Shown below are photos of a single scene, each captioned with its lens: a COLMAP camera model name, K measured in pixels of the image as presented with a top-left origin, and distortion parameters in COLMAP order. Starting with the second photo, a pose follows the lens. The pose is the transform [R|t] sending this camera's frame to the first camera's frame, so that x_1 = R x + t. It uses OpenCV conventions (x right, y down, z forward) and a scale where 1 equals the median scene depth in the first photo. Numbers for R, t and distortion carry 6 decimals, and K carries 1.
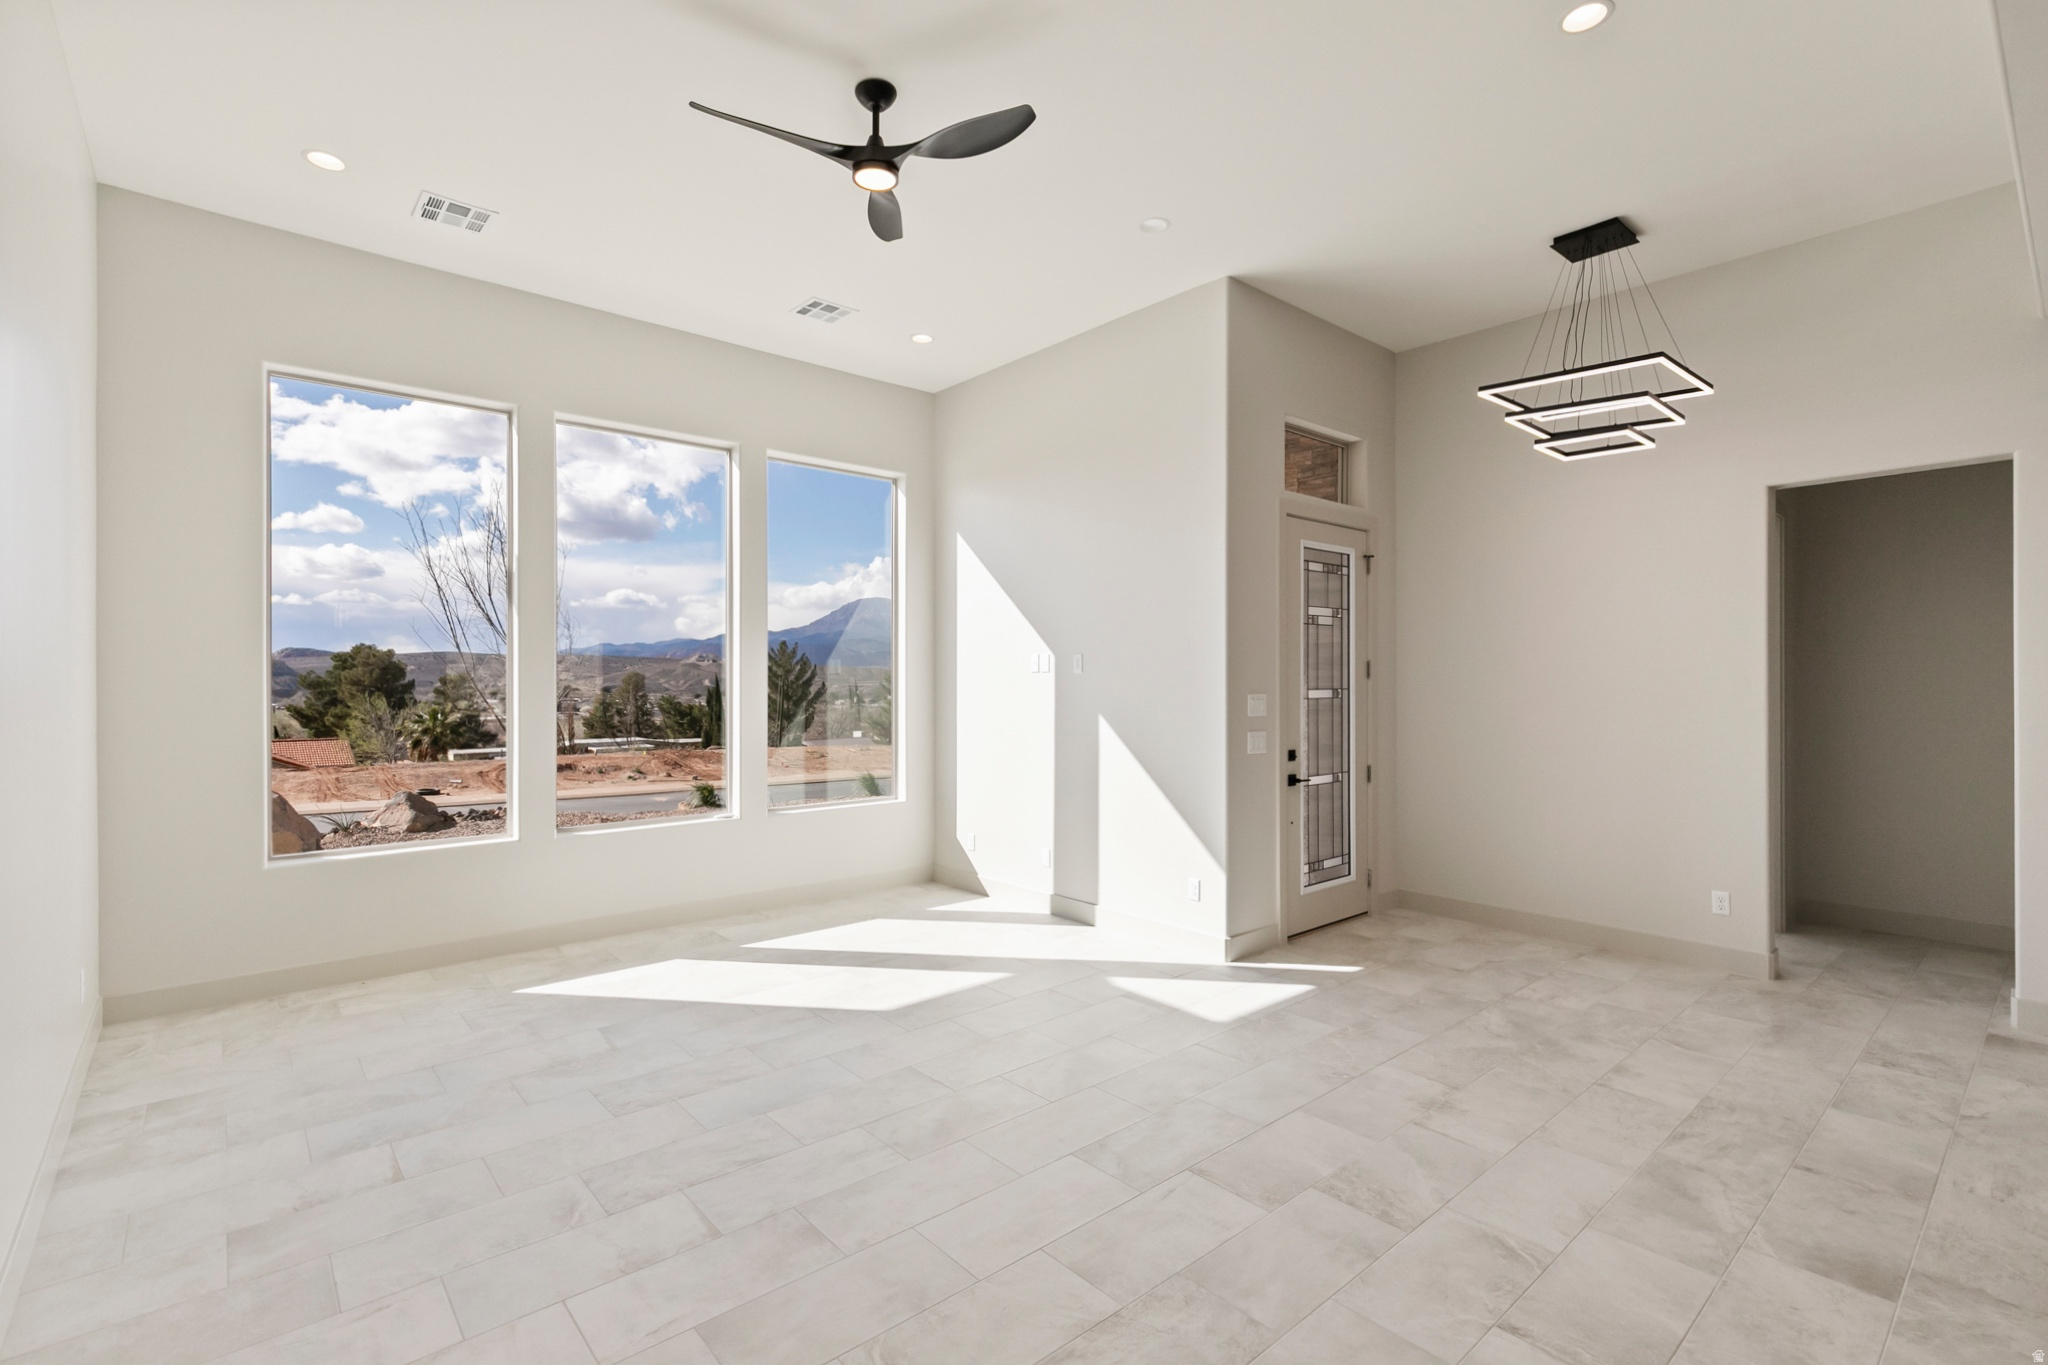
lens RADIAL K [[929.3, 0, 1028.8], [0, 929.3, 677.4], [0, 0, 1]] dist [0.002822, 0.000187]
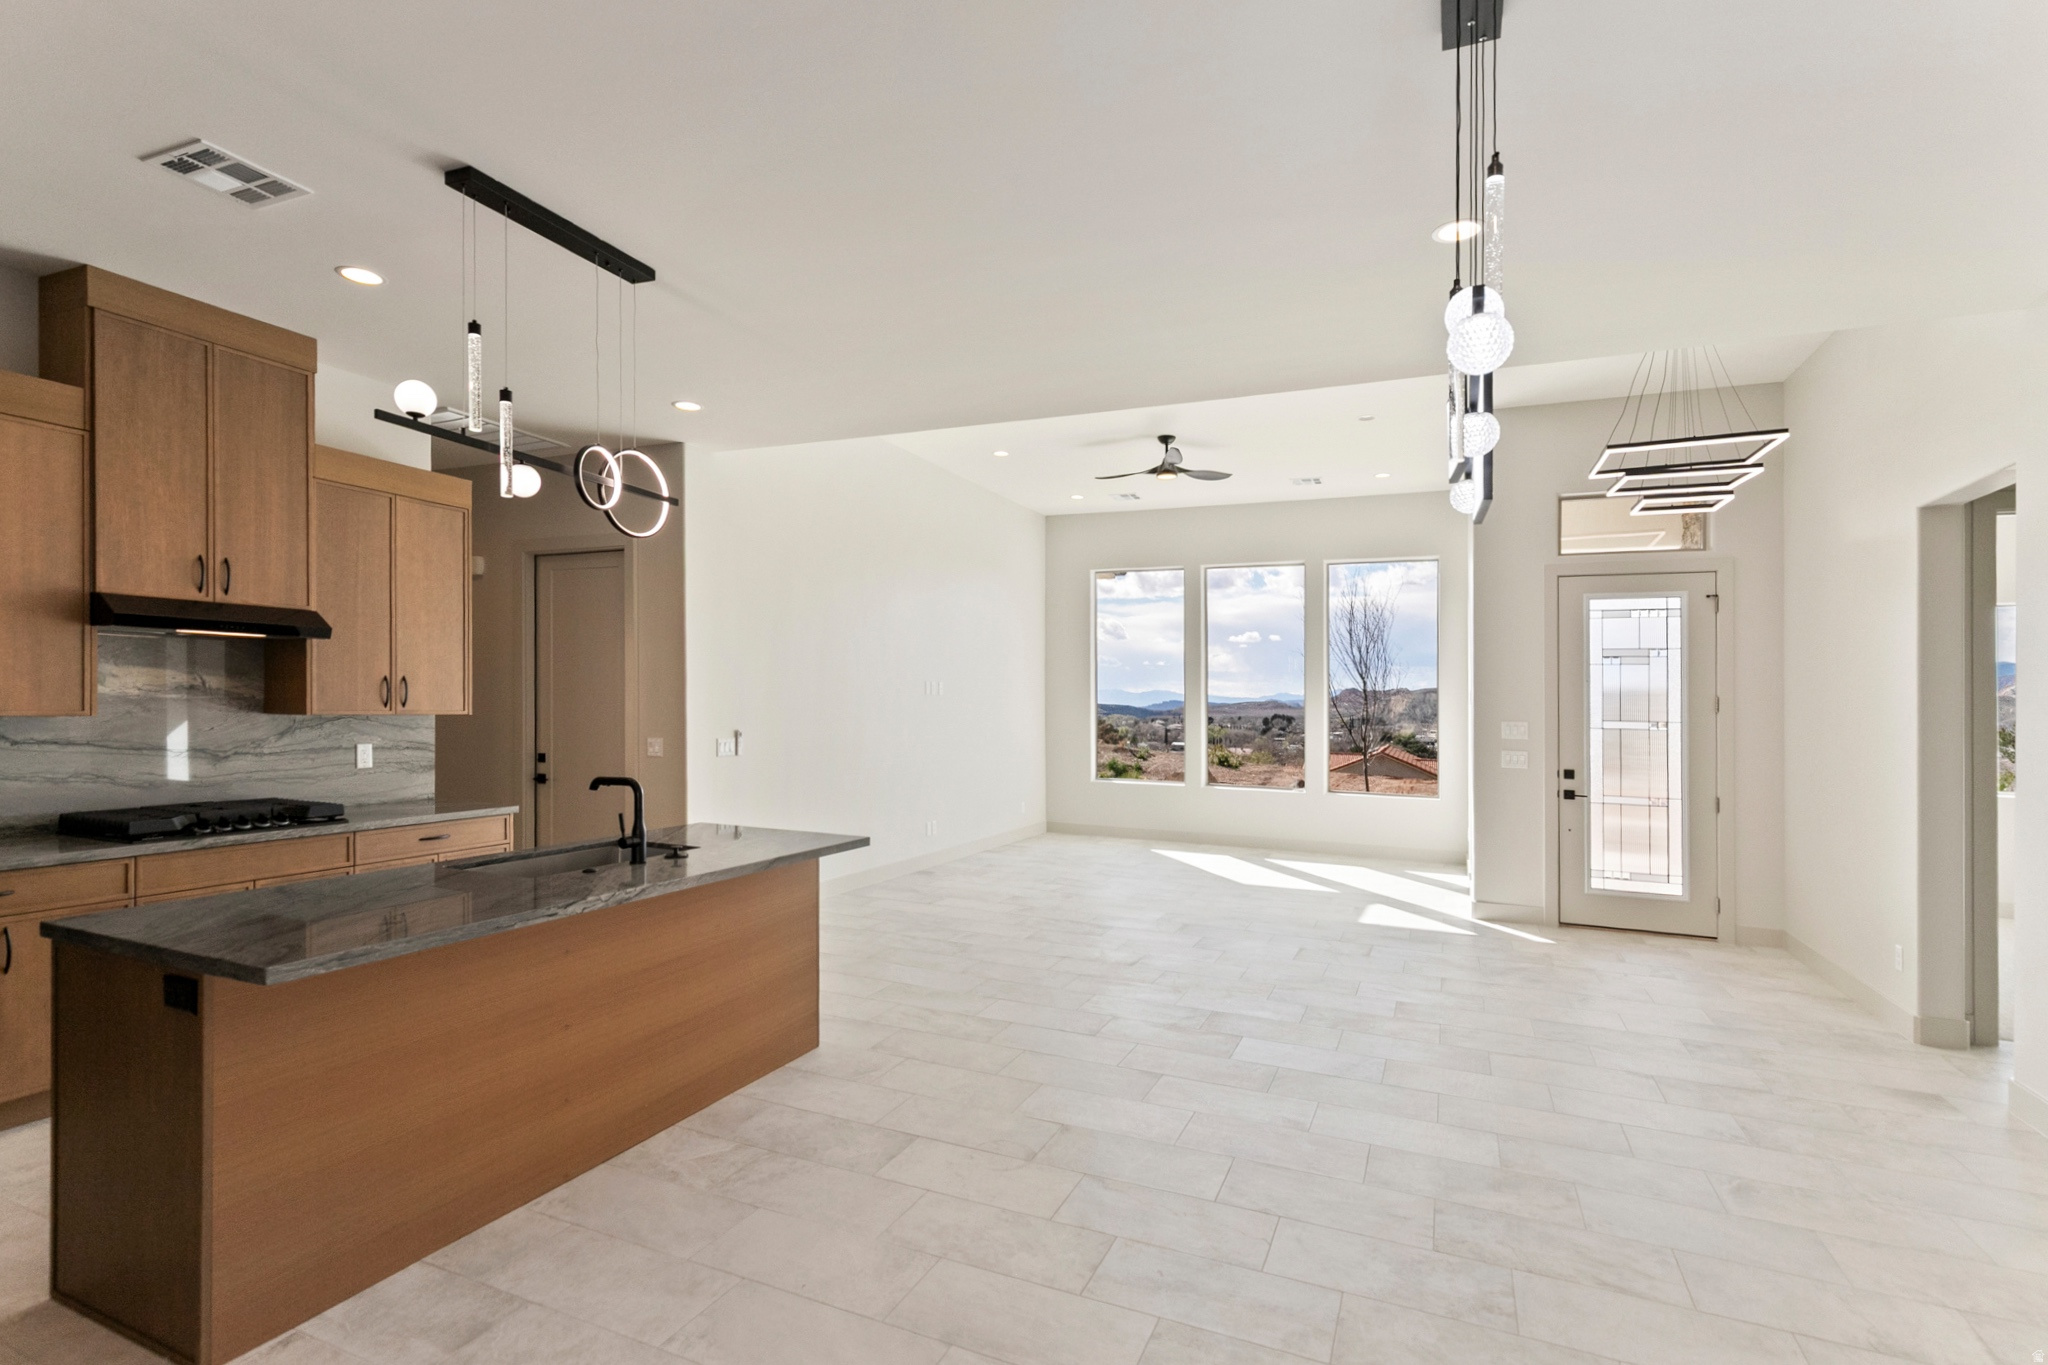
lens RADIAL K [[968.1, 0, 1020.8], [0, 968.1, 718.4], [0, 0, 1]] dist [0.005856, 0.000222]
pose [[0.430598, 0.025138, -0.902194, 1.902698], [-0.015892, 0.999668, 0.020270, -0.005581], [0.902404, 0.005609, 0.430855, -0.329633]]
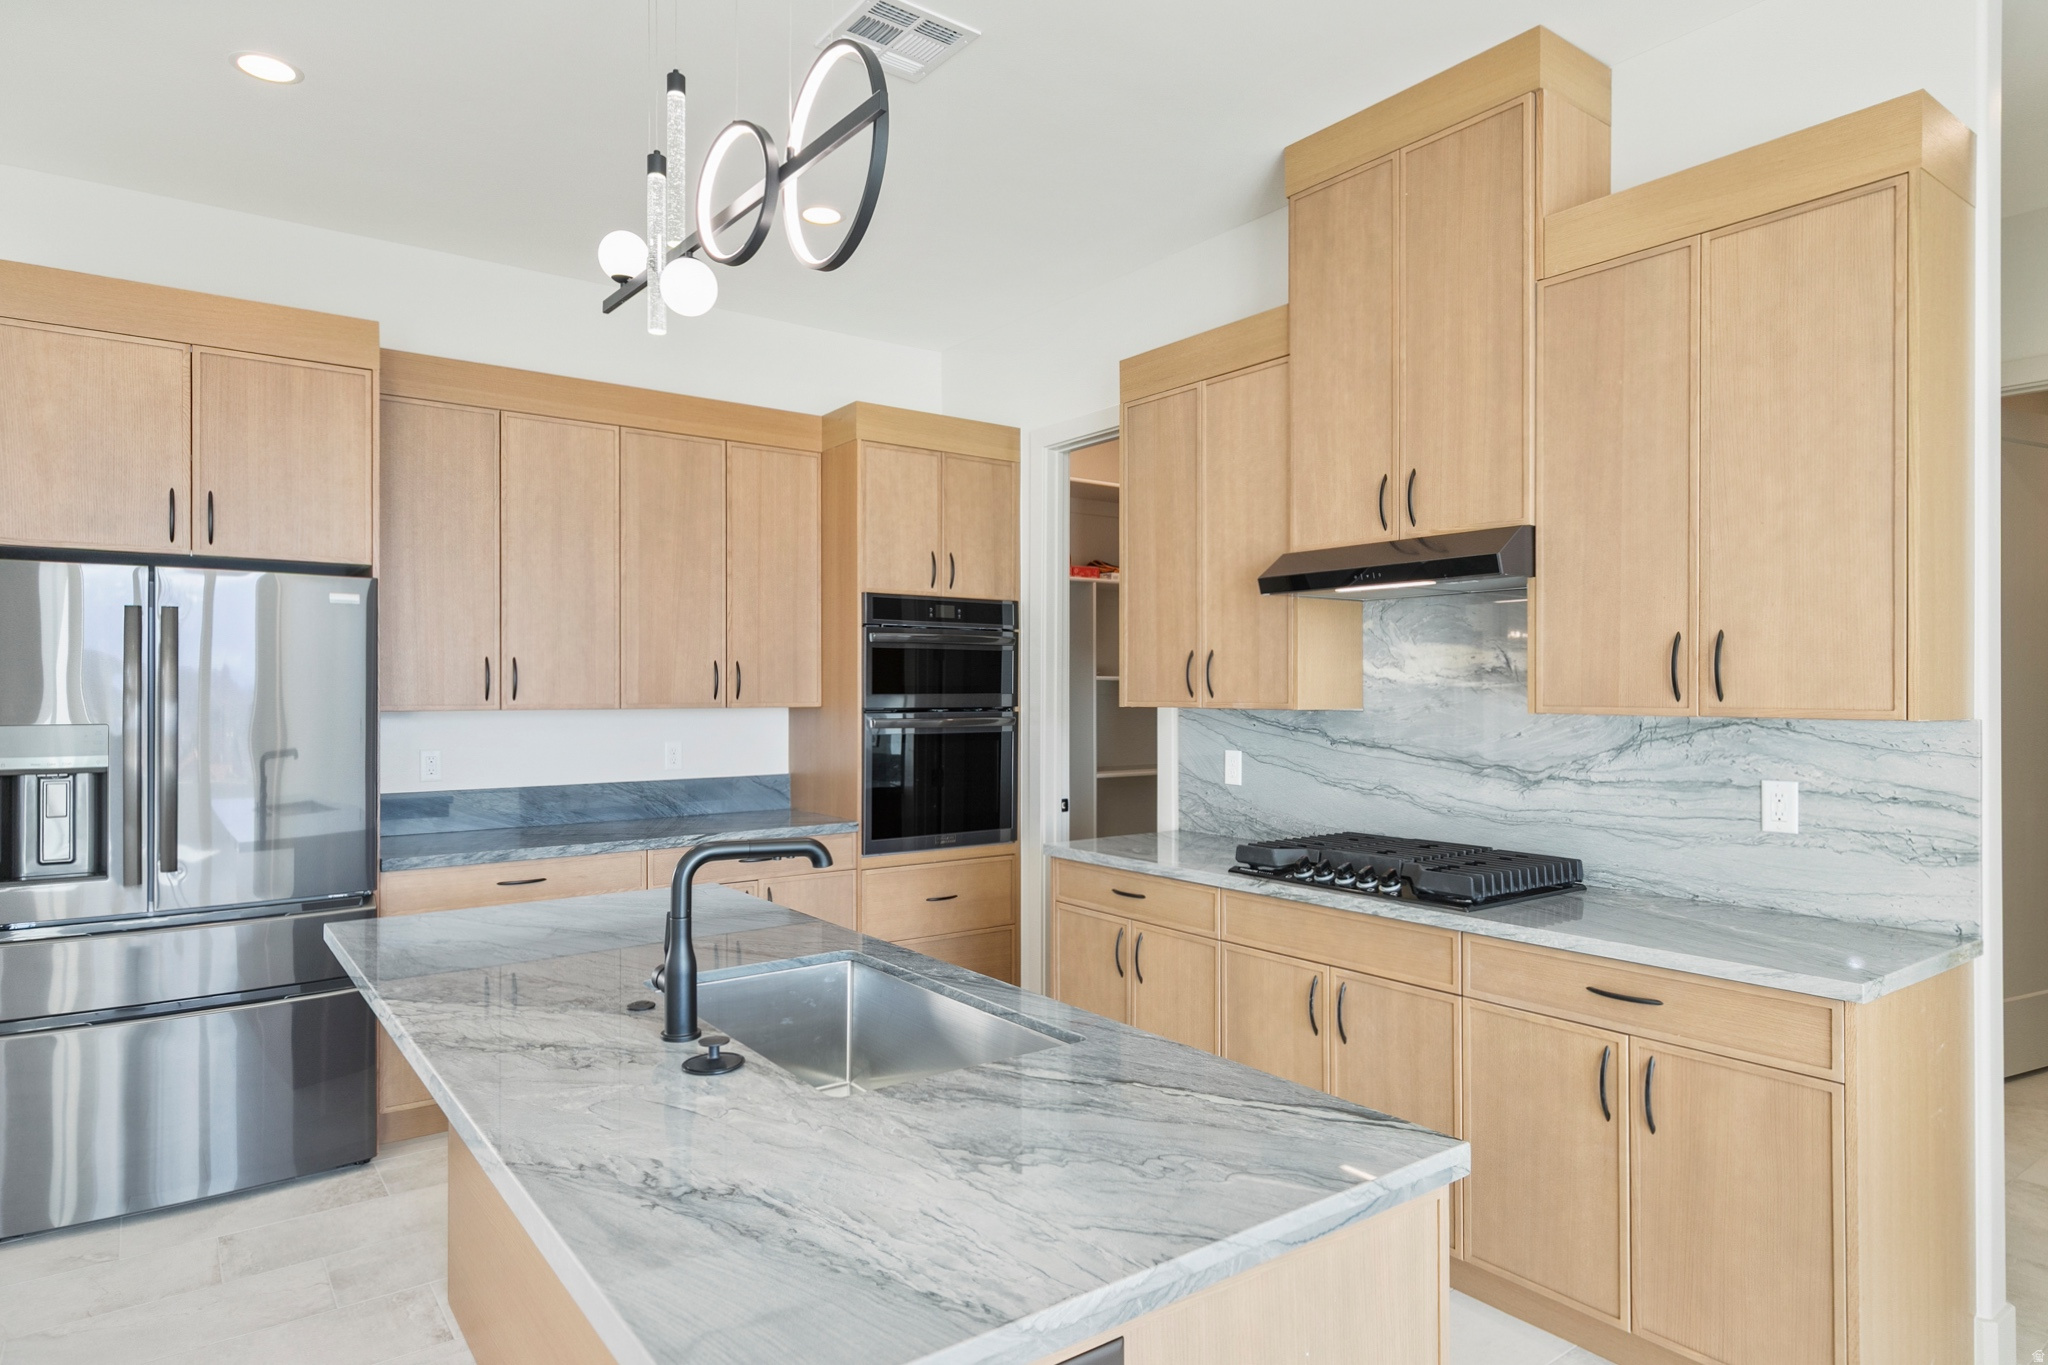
lens RADIAL K [[1176.5, 0, 1024.0], [0, 1176.5, 682.5], [0, 0, 1]] dist [0.014777, -0.000540]
pose [[-0.997227, 0.001452, 0.074407, 0.567947], [0.000575, 0.999930, -0.011810, 0.019885], [-0.074418, -0.011734, -0.997158, 0.301282]]
